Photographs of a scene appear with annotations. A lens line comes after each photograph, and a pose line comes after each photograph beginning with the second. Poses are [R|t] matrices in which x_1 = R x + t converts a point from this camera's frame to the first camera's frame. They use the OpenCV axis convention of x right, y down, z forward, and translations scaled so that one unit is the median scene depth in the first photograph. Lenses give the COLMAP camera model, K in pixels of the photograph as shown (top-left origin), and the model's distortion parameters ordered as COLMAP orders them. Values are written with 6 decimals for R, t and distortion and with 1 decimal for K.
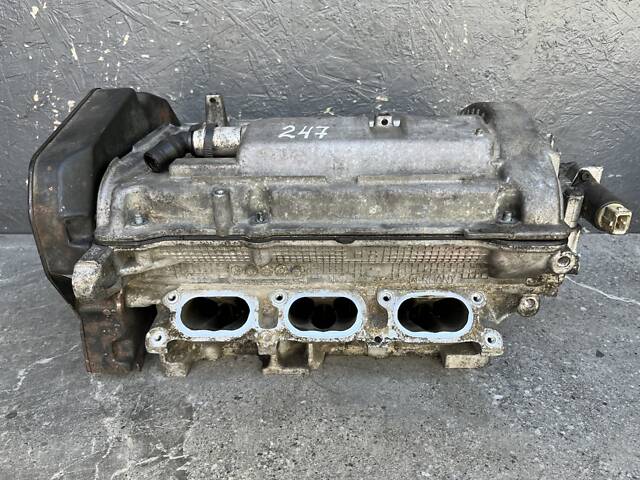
lens RADIAL K [[505.7, 0, 319.0], [0, 505.7, 236.4], [0, 0, 1]] dist [0.032586, -0.081449]
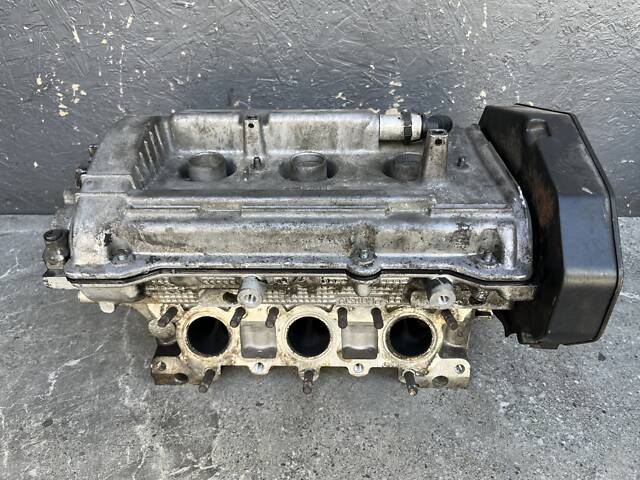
lens RADIAL K [[505.7, 0, 318.8], [0, 505.7, 235.9], [0, 0, 1]] dist [0.032586, -0.081449]
pose [[1.000000, -0.000547, 0.000344, -0.031585], [0.000494, 0.990435, 0.137978, -0.157509], [-0.000417, -0.137977, 0.990435, -0.004276]]
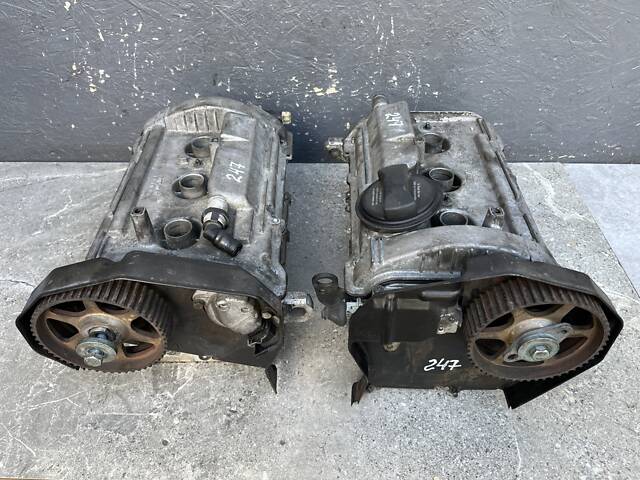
lens RADIAL K [[505.7, 0, 322.4], [0, 505.7, 242.4], [0, 0, 1]] dist [0.032586, -0.081449]
pose [[0.999443, -0.012006, 0.031123, 0.064908], [0.001472, 0.947954, 0.318404, -0.361836], [-0.033325, -0.318181, 0.947444, -0.599009]]
